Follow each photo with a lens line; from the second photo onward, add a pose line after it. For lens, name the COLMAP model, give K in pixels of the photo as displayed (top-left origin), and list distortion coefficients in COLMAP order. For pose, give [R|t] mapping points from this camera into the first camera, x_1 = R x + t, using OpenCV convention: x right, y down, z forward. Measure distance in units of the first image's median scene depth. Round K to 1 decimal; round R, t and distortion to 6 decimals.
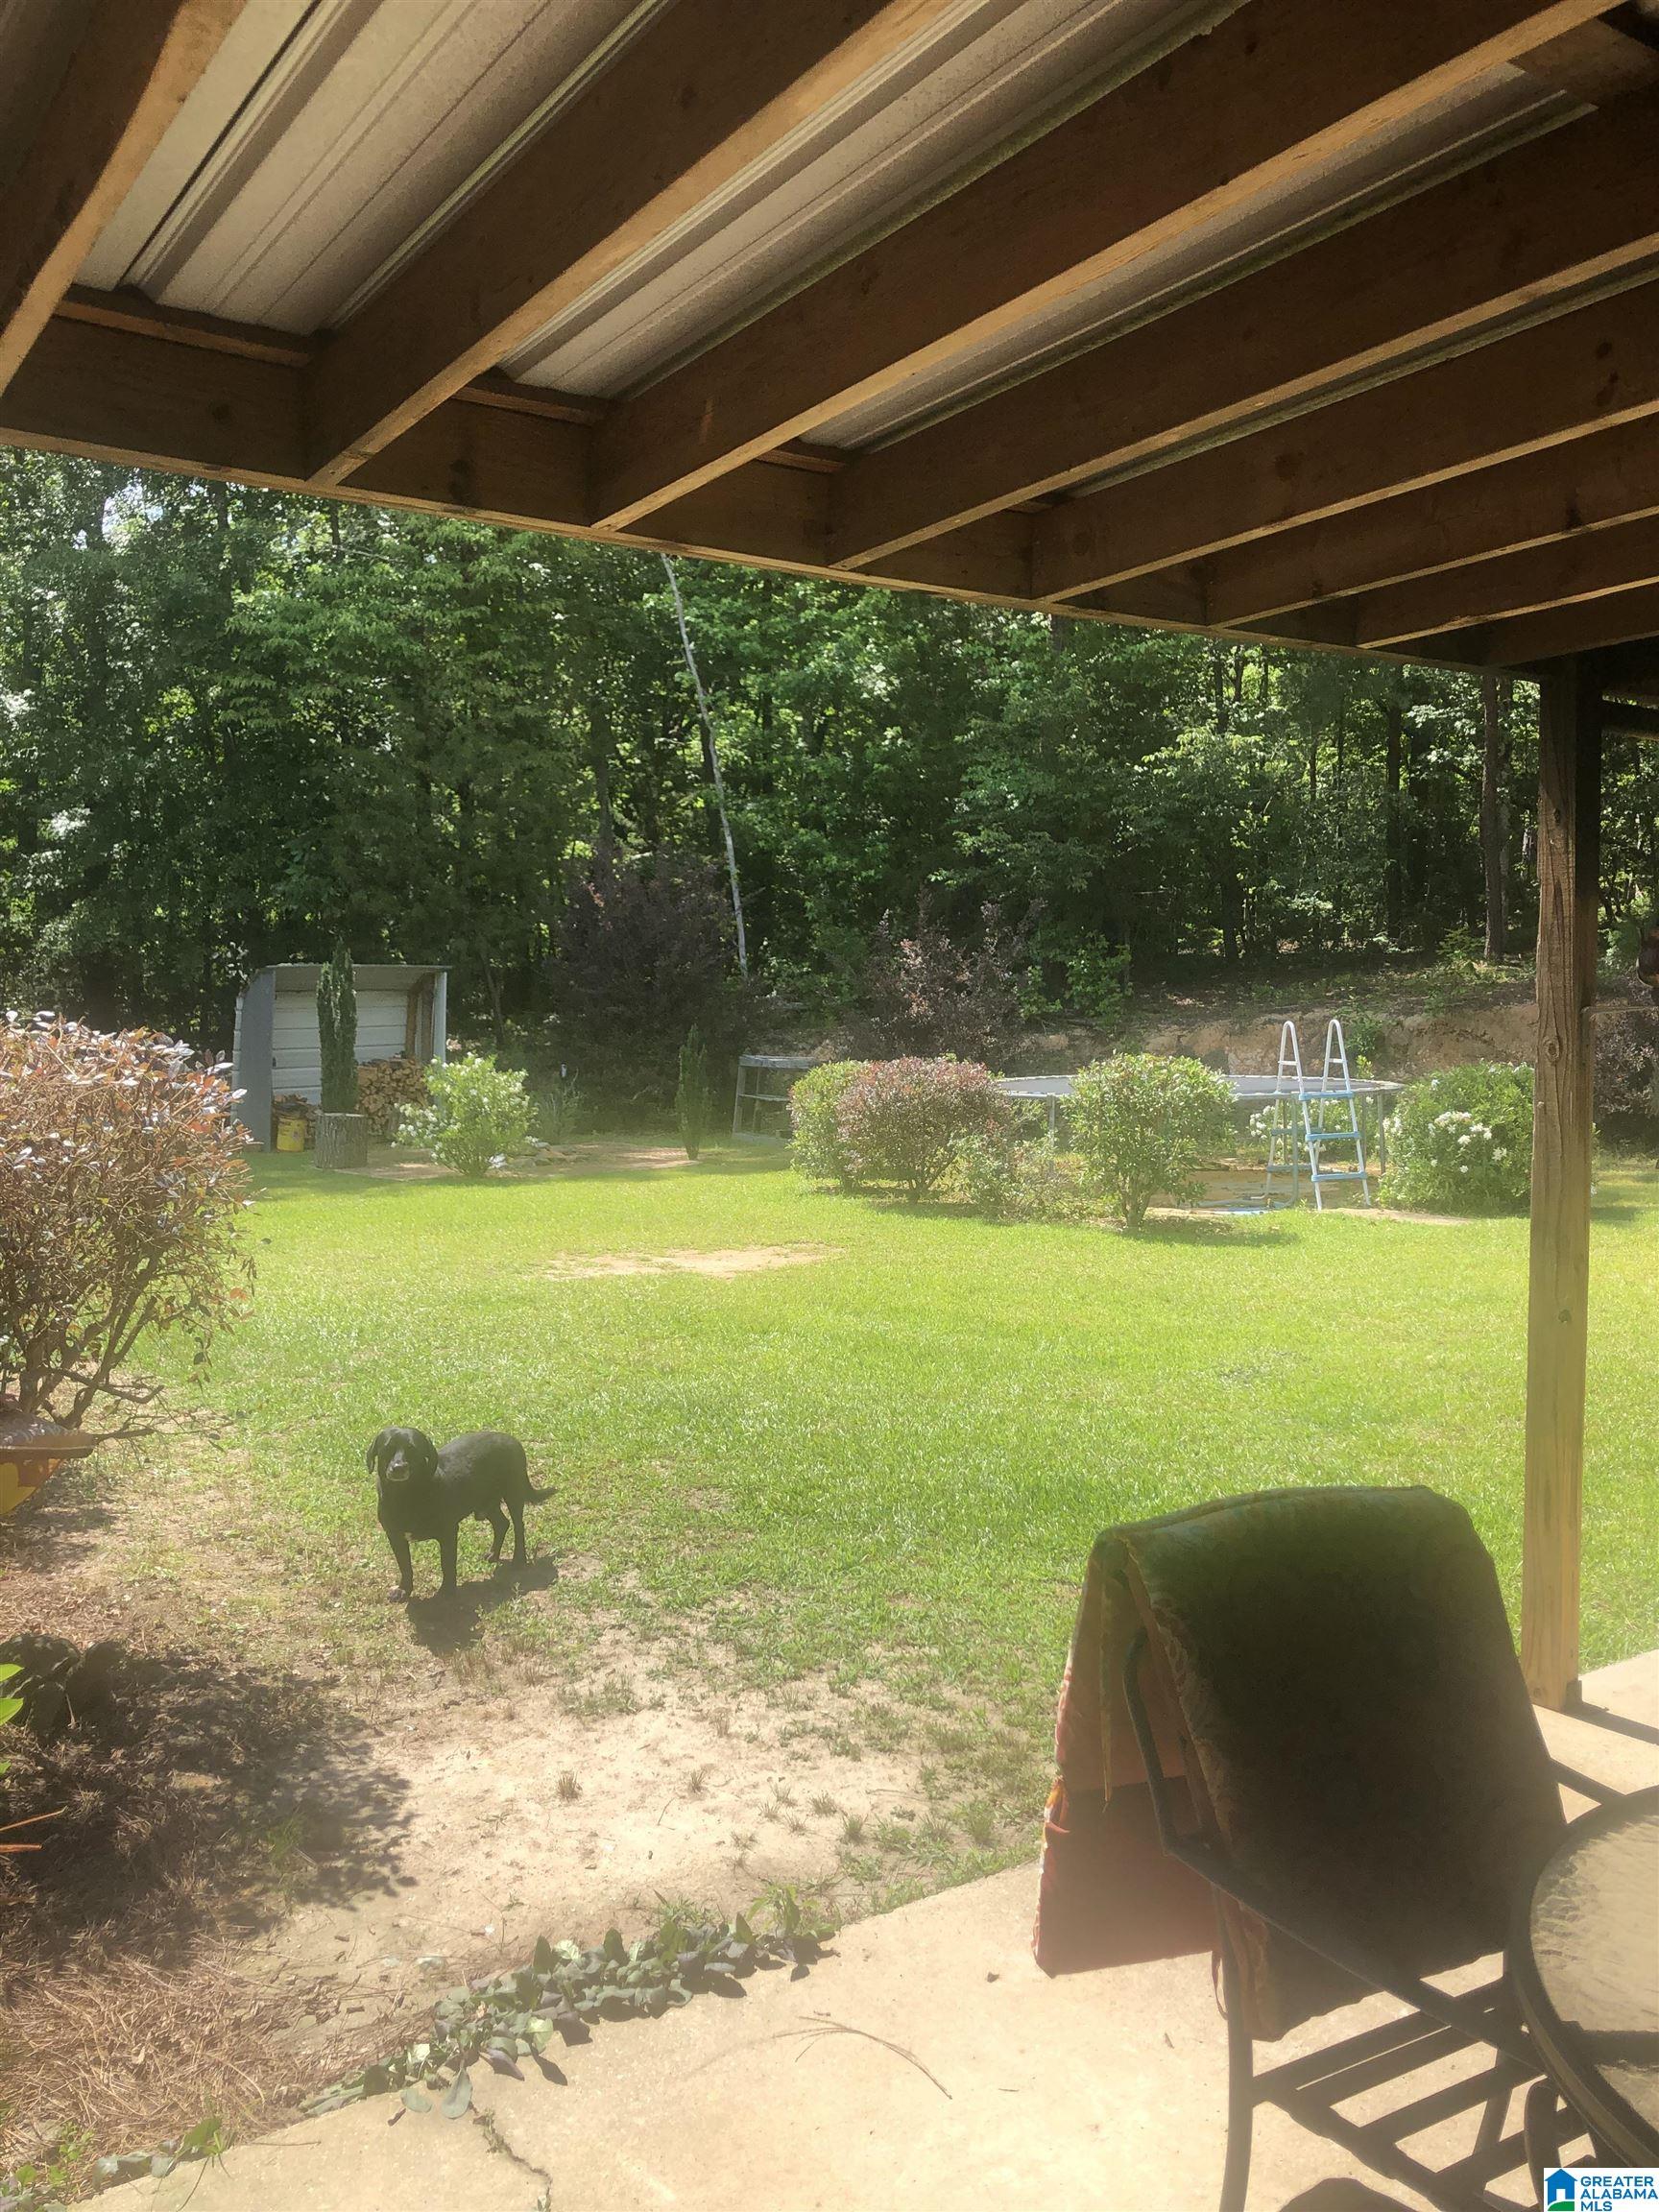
lens RADIAL K [[1805.9, 0, 823.1], [0, 1805.9, 1095.7], [0, 0, 1]] dist [0.112645, -0.415550]
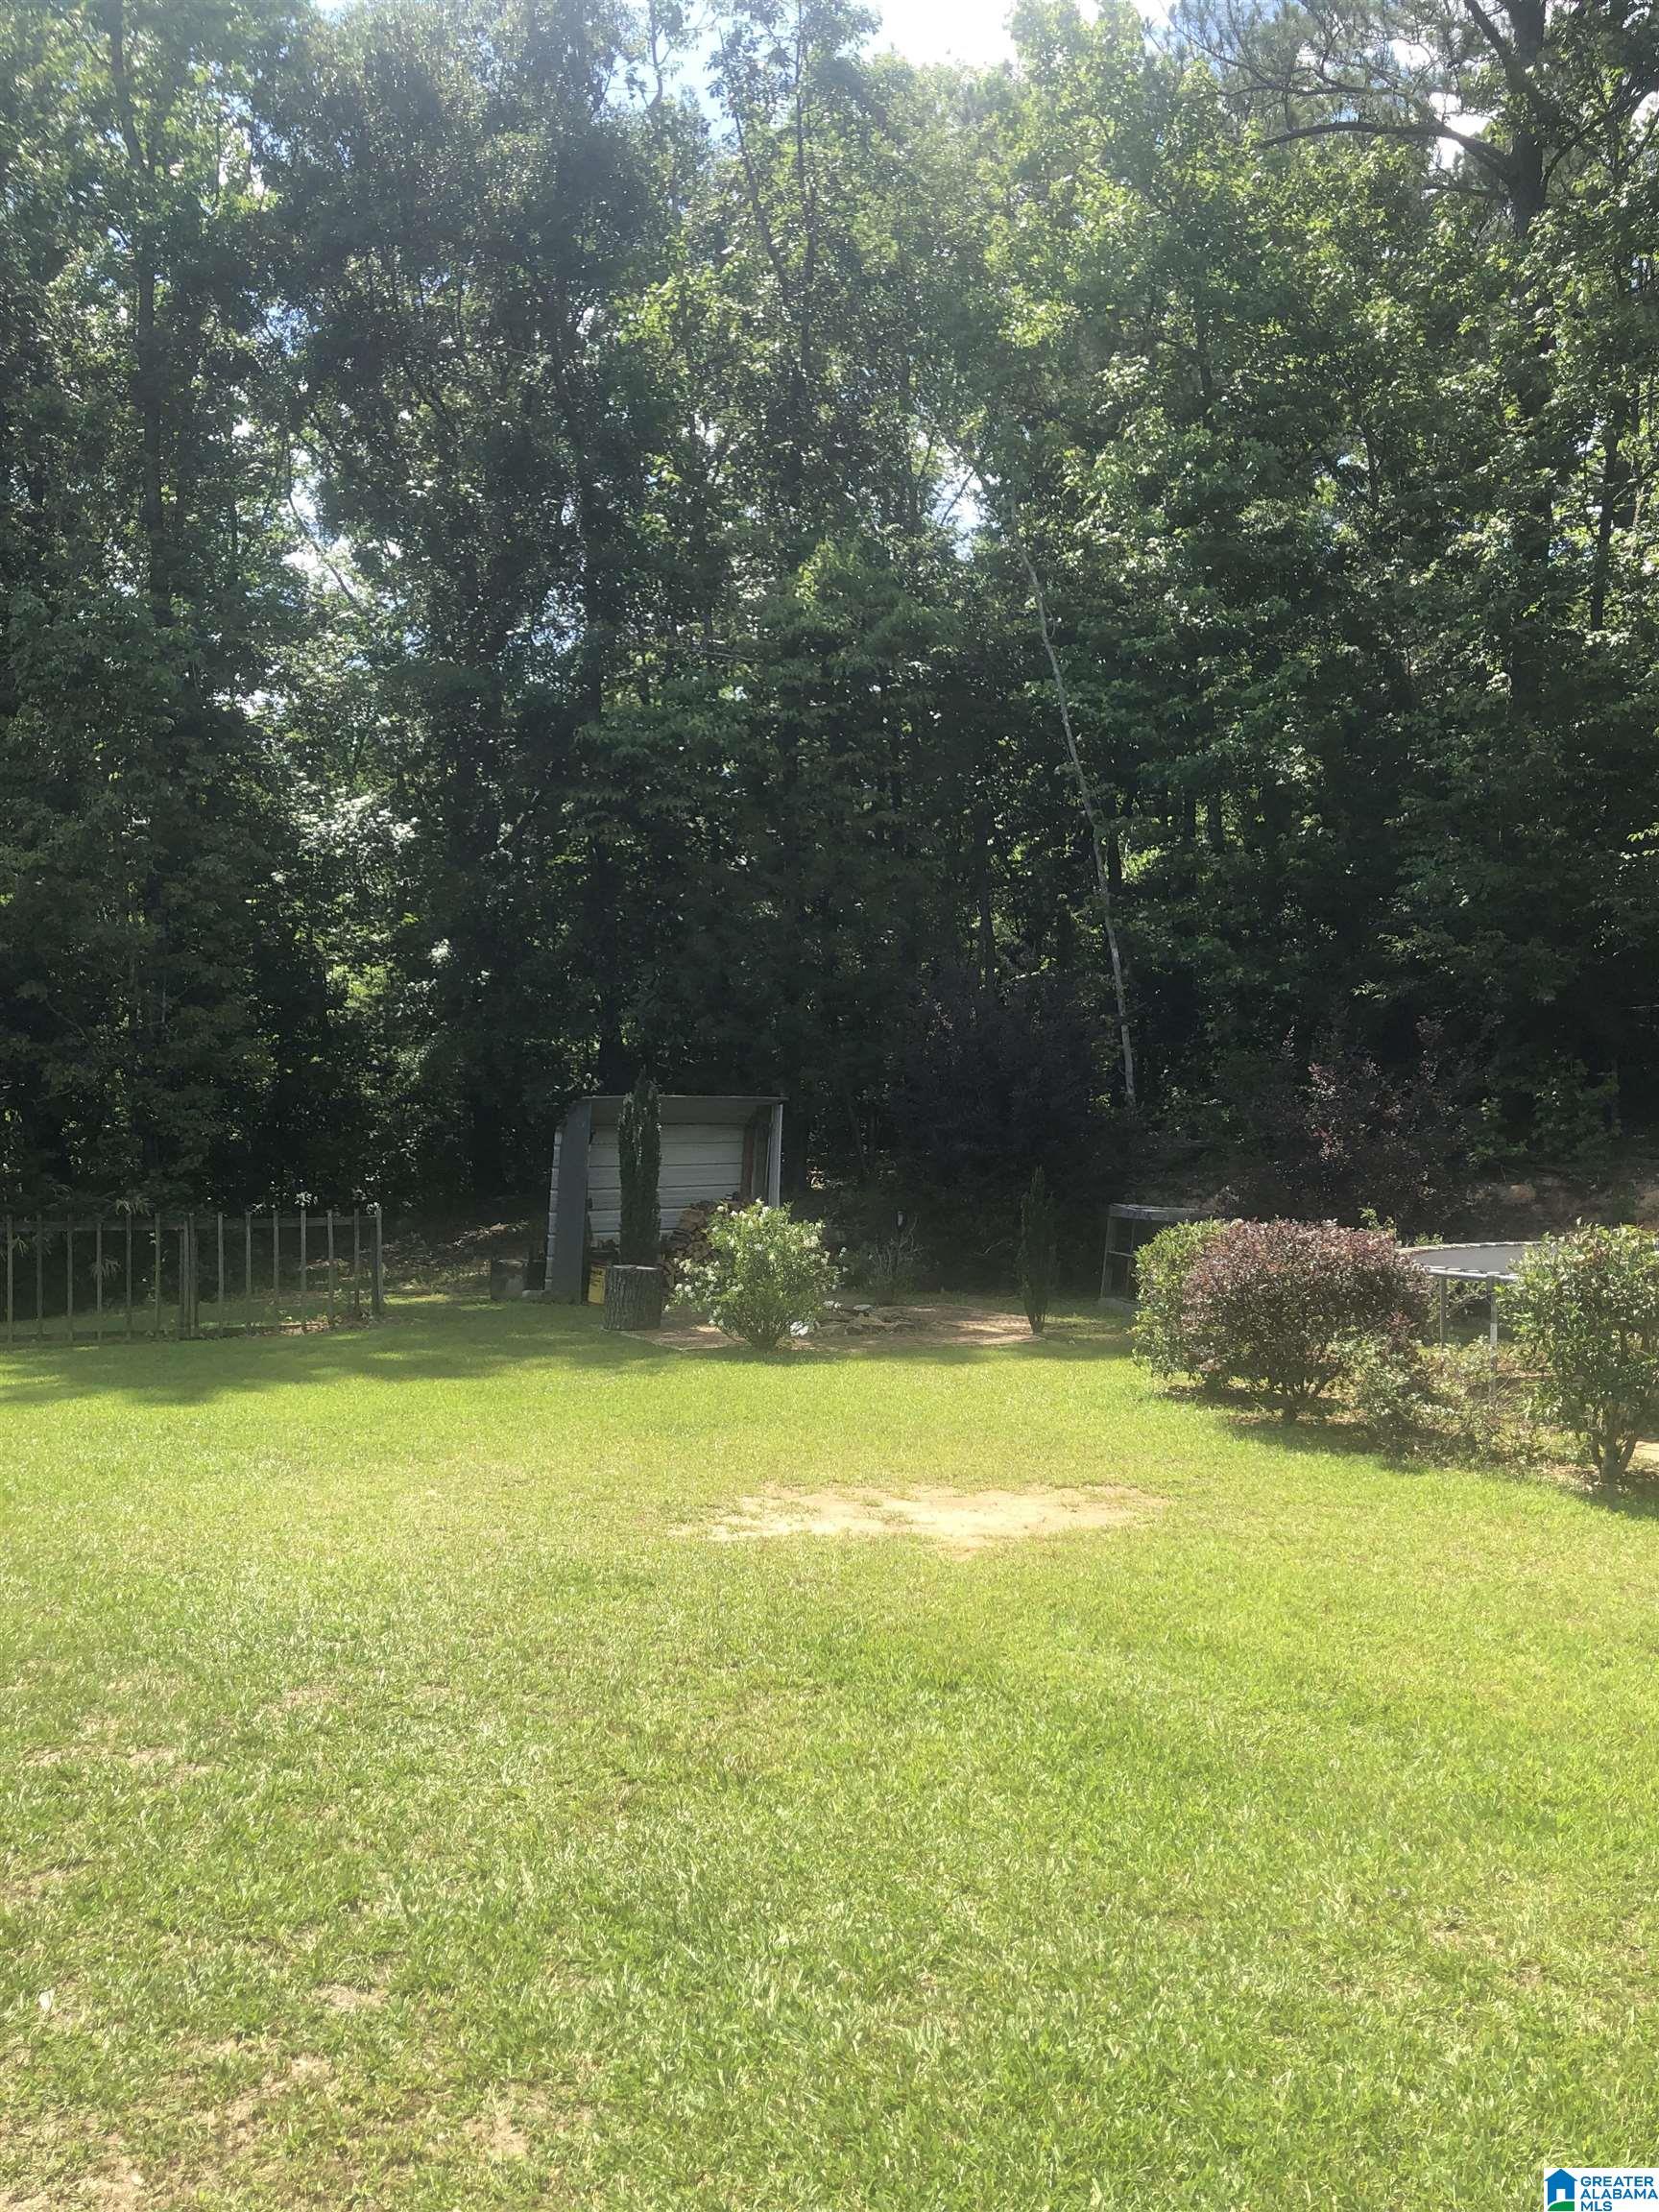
lens RADIAL K [[1805.9, 0, 823.1], [0, 1805.9, 1095.7], [0, 0, 1]] dist [0.112645, -0.415550]
pose [[0.968705, 0.001740, -0.248209, 0.042296], [-0.019991, 0.997274, -0.071027, -0.013117], [0.247408, 0.073766, 0.966099, 0.204287]]
